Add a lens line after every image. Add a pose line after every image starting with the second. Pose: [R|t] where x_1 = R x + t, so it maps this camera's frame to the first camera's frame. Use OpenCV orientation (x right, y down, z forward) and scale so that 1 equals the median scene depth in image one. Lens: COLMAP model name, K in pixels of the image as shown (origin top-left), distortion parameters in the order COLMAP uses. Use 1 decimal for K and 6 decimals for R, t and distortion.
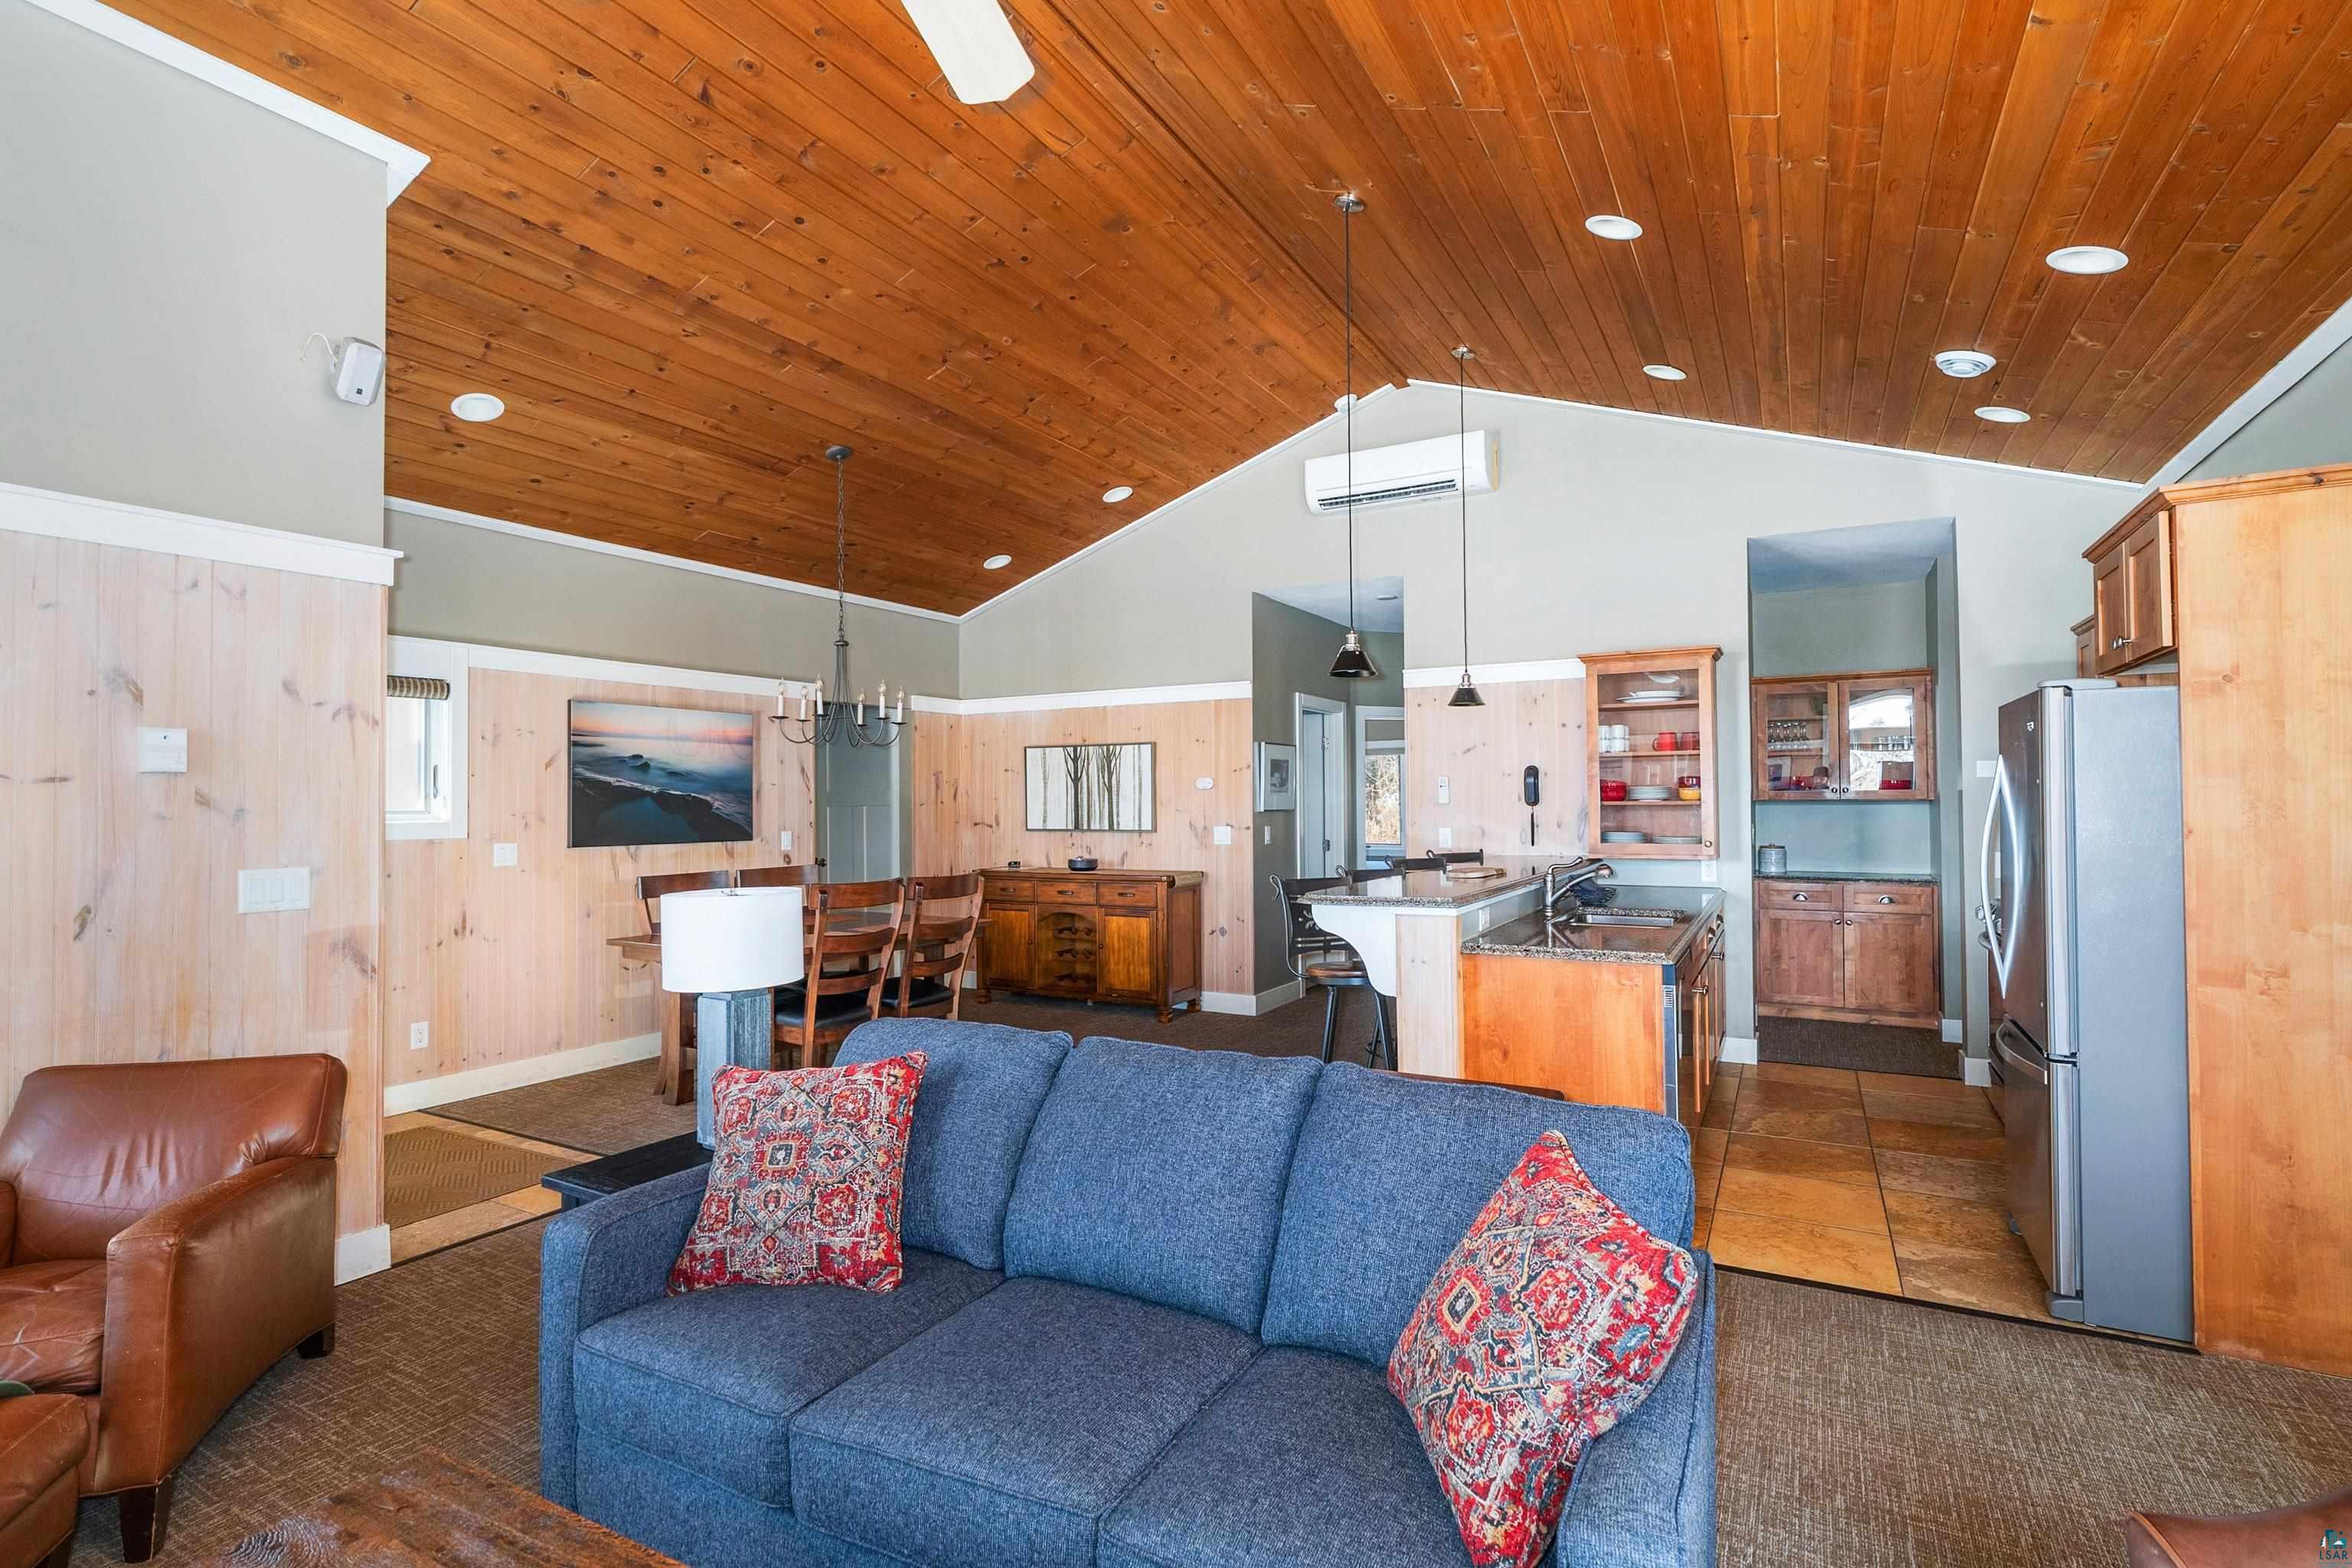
lens RADIAL K [[1114.6, 0, 1182.6], [0, 1114.6, 776.9], [0, 0, 1]] dist [-0.002558, -0.000450]
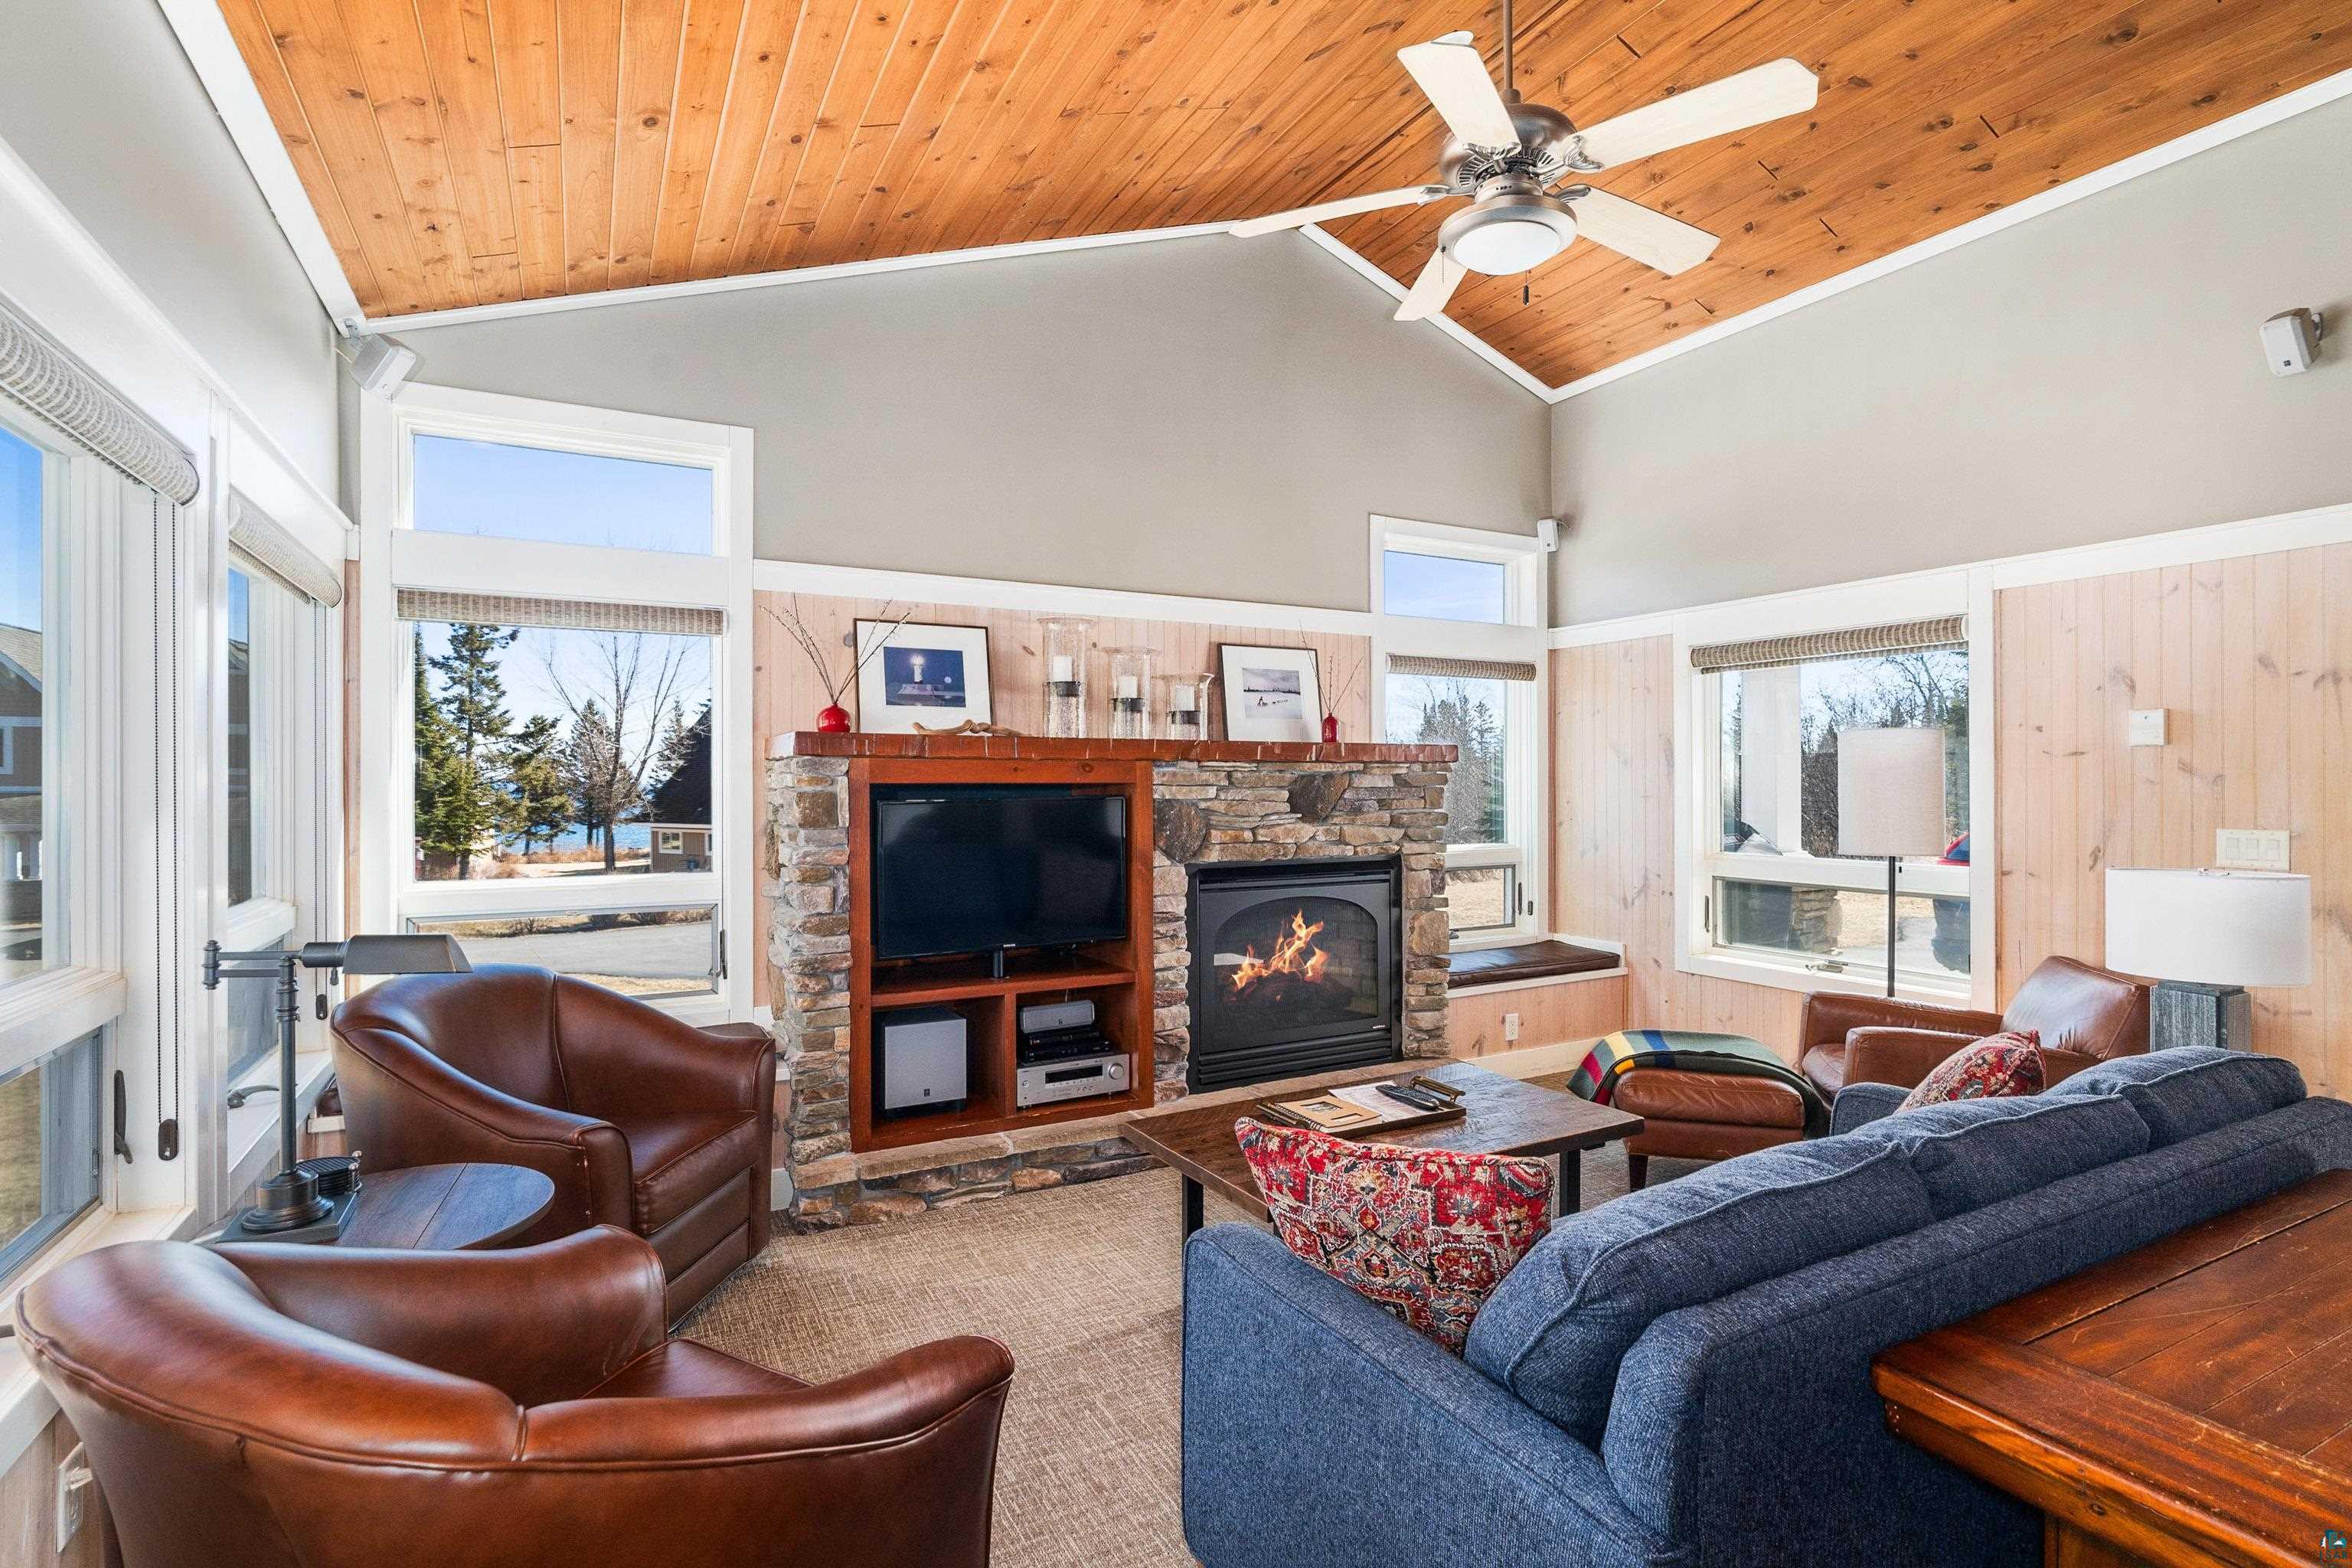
lens RADIAL K [[1091.9, 0, 1161.0], [0, 1091.9, 780.6], [0, 0, 1]] dist [-0.002789, -0.000057]
pose [[-0.541628, 0.009374, -0.840566, 0.295227], [0.025373, 0.999665, -0.005201, 0.005523], [0.840235, -0.024144, -0.541684, 0.304014]]
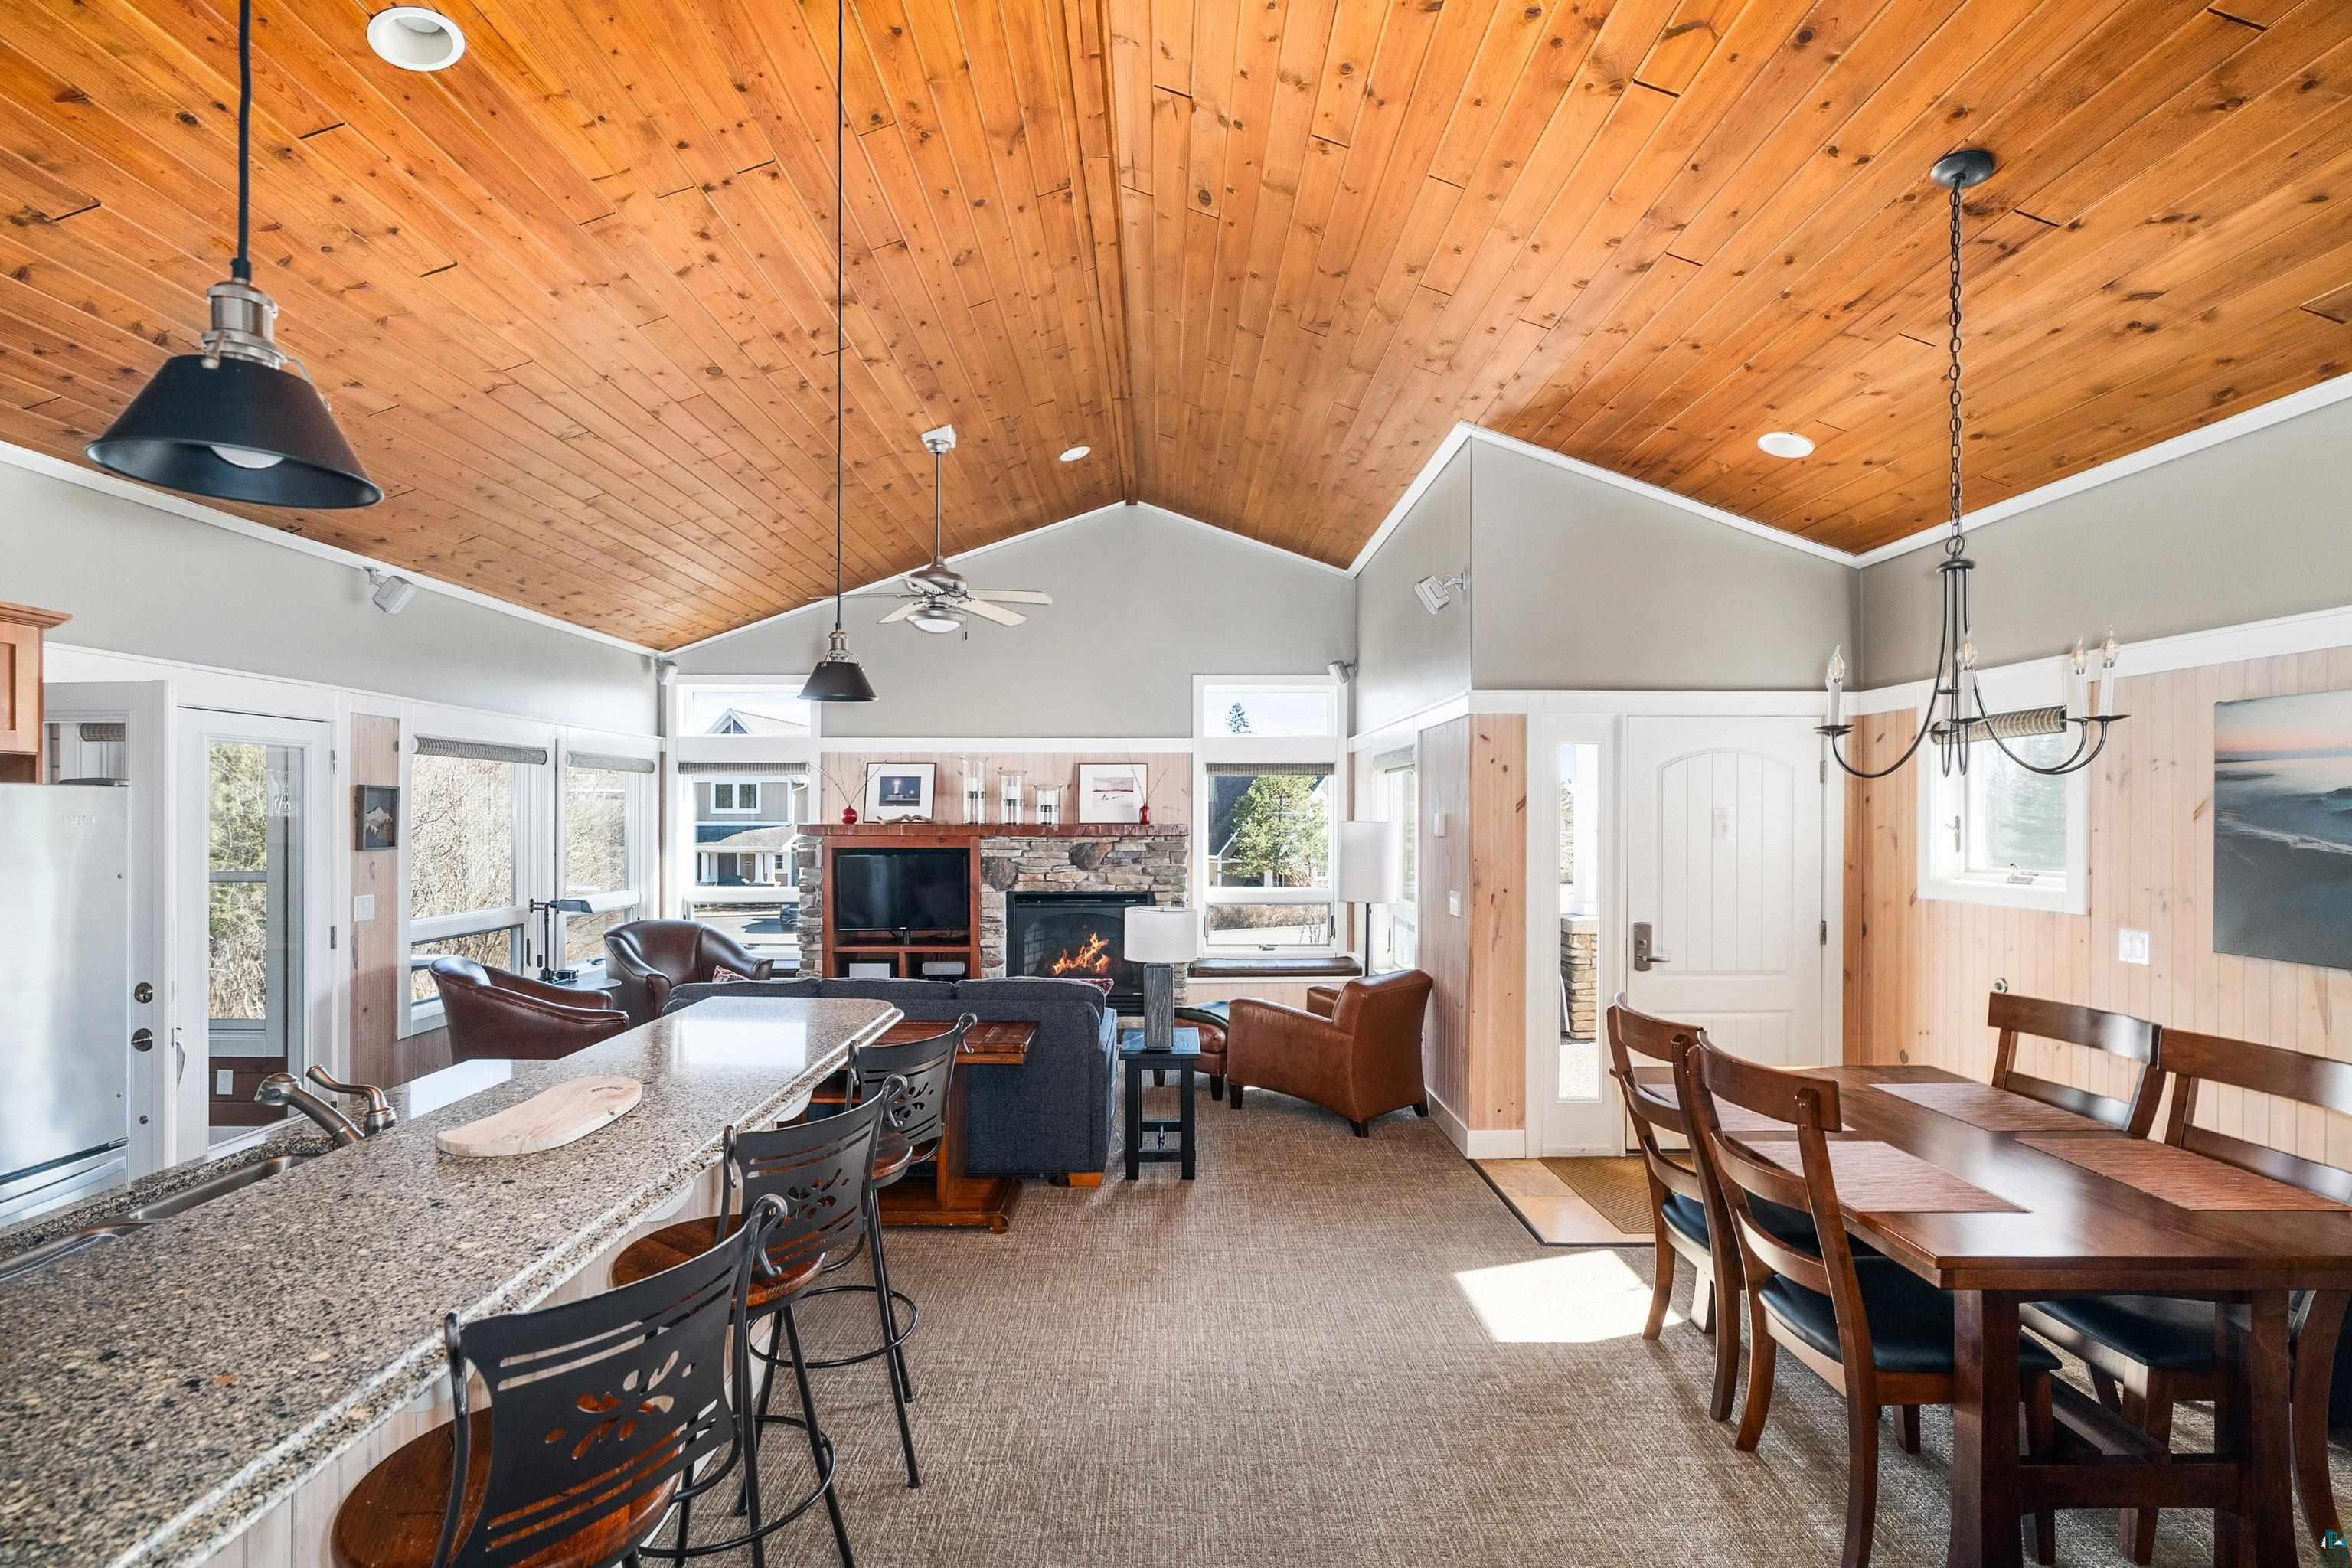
lens RADIAL K [[1080.7, 0, 1171.6], [0, 1080.7, 811.7], [0, 0, 1]] dist [-0.001313, 0.000596]
pose [[-0.870204, 0.006462, -0.492650, 0.180246], [0.017986, 0.999664, -0.018658, -0.008741], [0.492364, -0.025096, -0.870027, 1.012239]]
